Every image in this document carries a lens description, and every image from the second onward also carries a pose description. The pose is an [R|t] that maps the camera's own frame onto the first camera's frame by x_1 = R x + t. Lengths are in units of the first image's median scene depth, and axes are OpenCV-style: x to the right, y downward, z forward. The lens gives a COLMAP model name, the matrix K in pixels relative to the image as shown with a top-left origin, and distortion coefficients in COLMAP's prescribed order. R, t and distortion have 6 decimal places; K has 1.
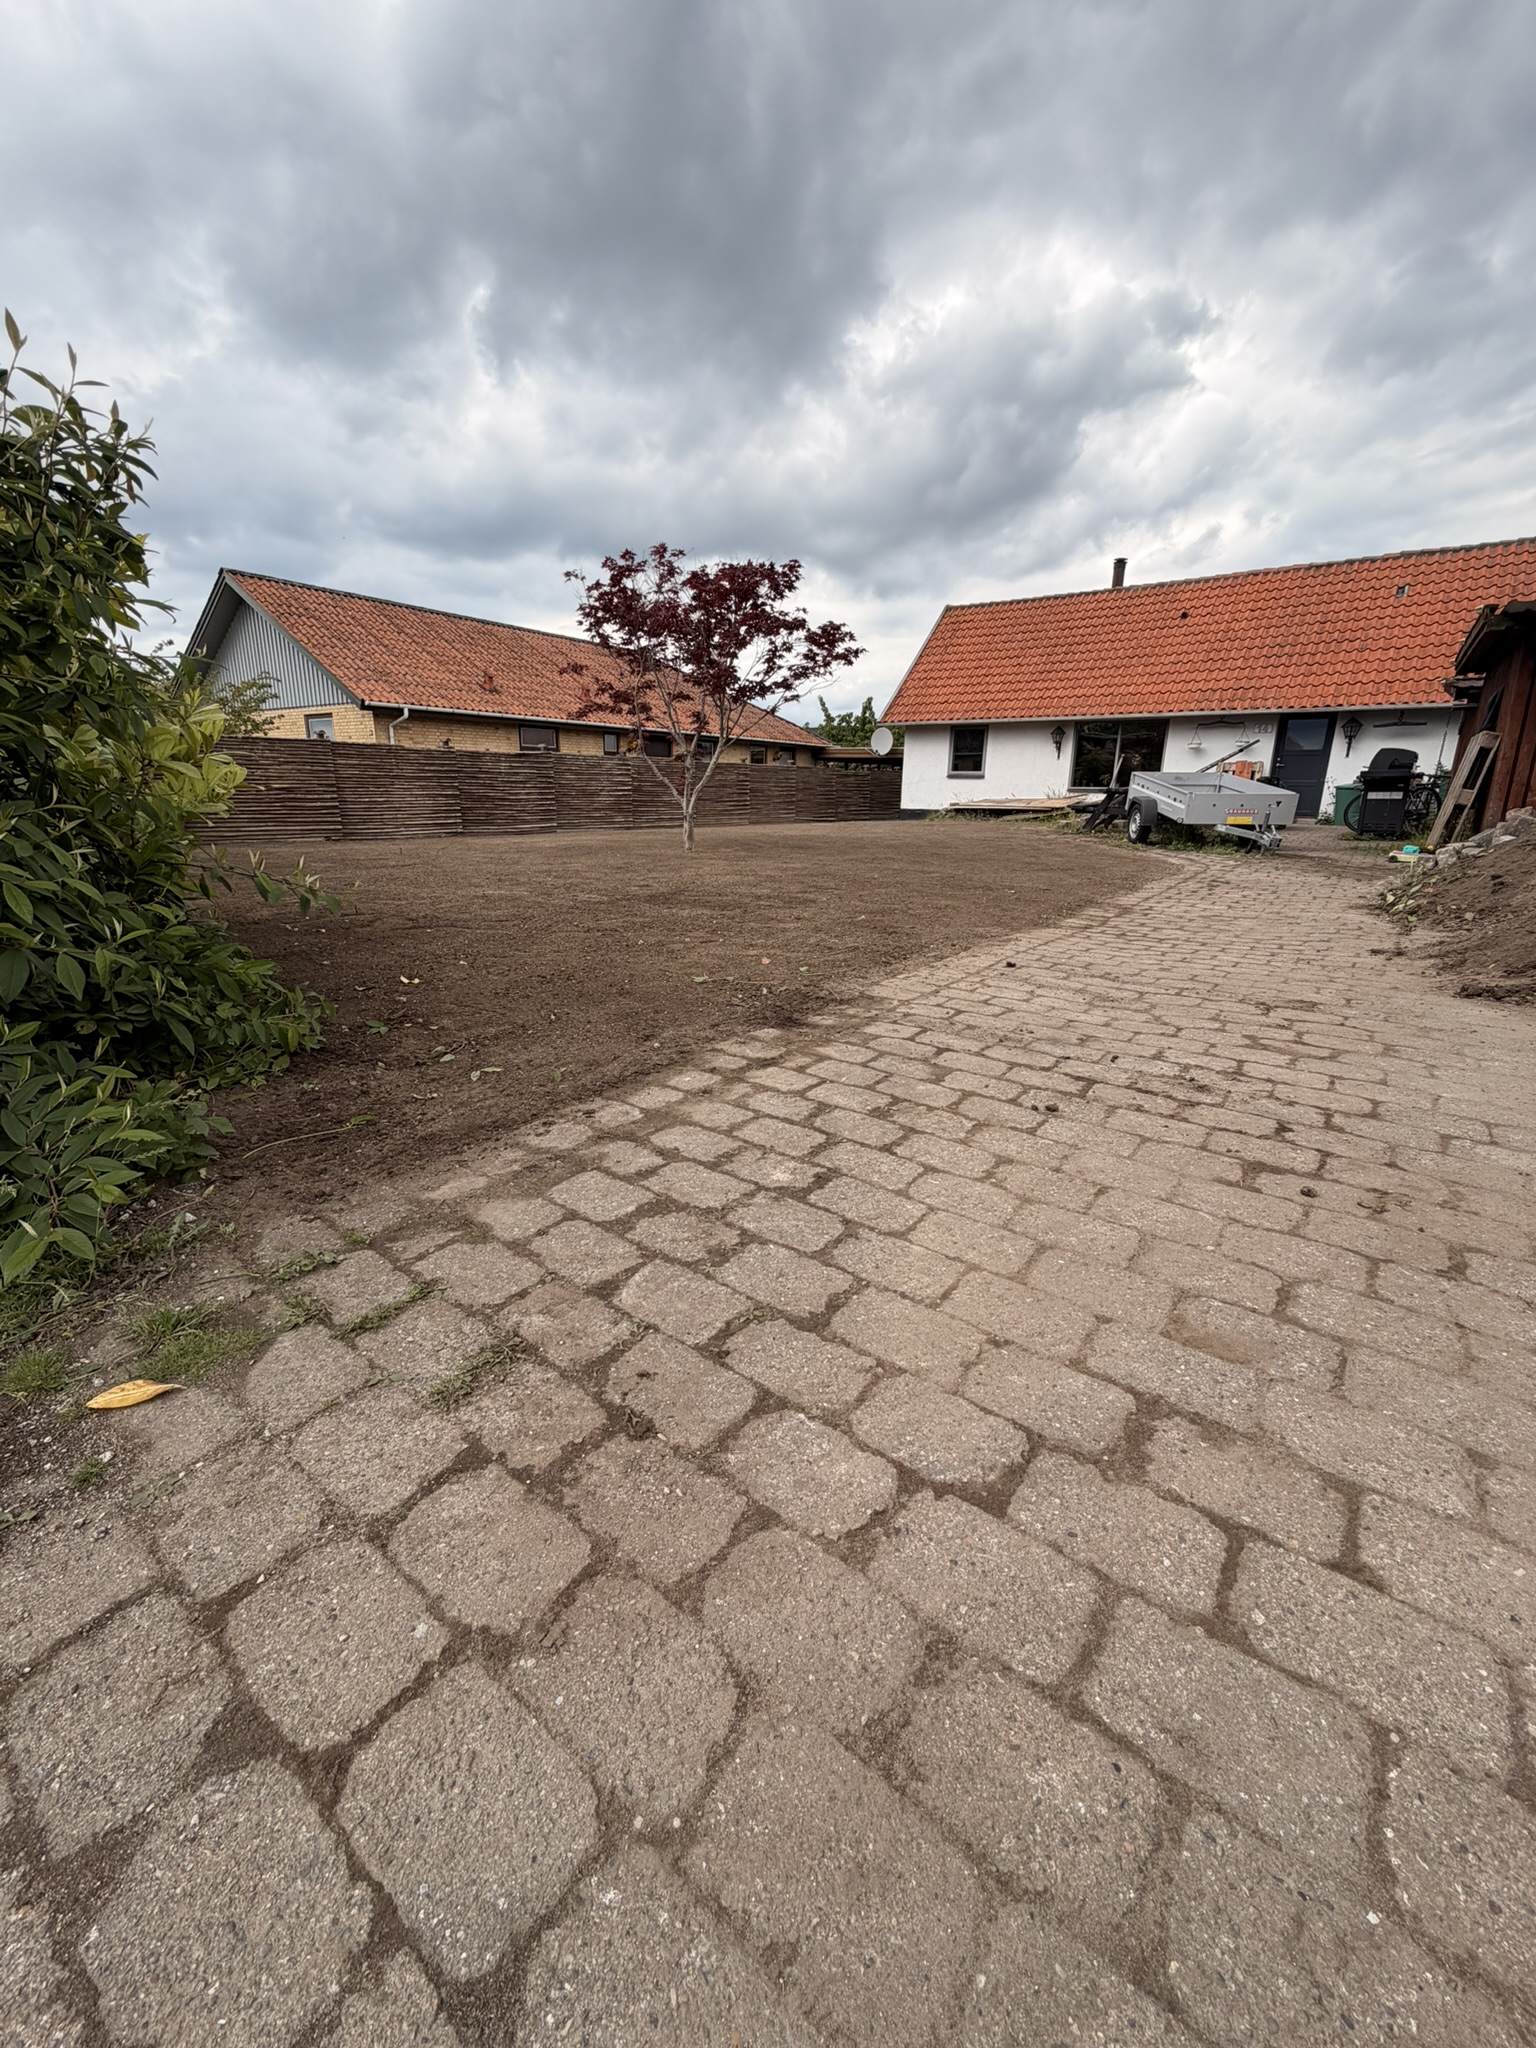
lens RADIAL K [[817.5, 0, 767.6], [0, 817.5, 1016.8], [0, 0, 1]] dist [0.001847, 0.000048]
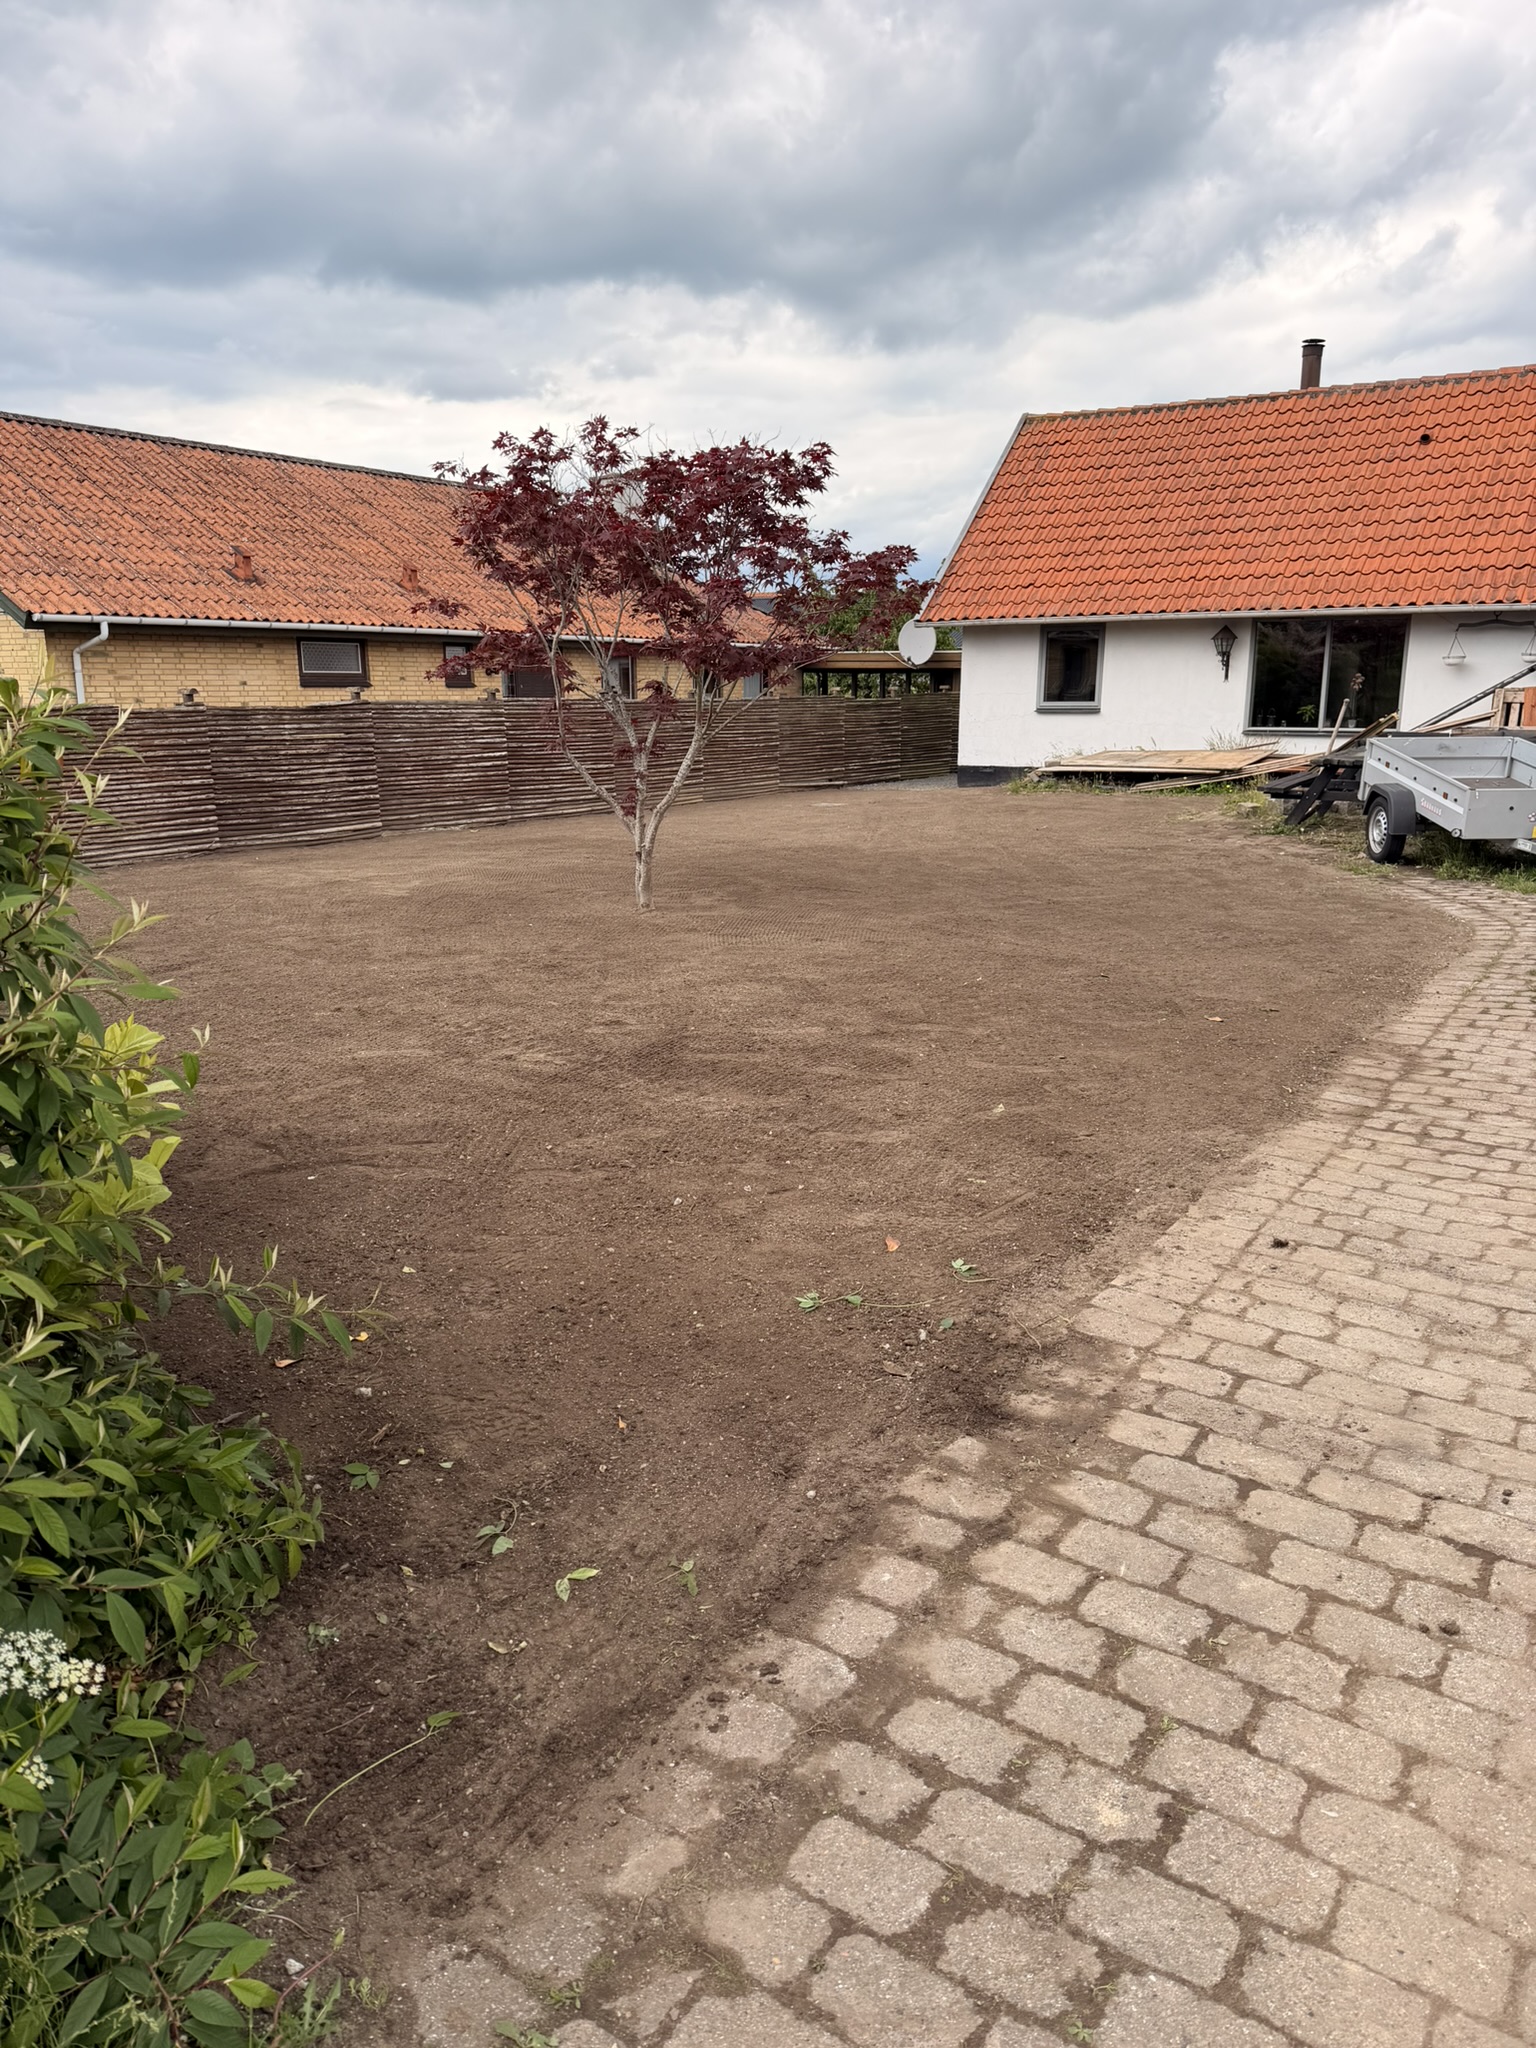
lens RADIAL K [[1489.3, 0, 725.2], [0, 1489.3, 939.8], [0, 0, 1]] dist [0.068717, -0.072579]
pose [[0.998195, -0.026995, 0.053643, -0.105951], [0.029132, 0.998796, -0.039476, -0.148892], [-0.052513, 0.040968, 0.997780, -0.084862]]
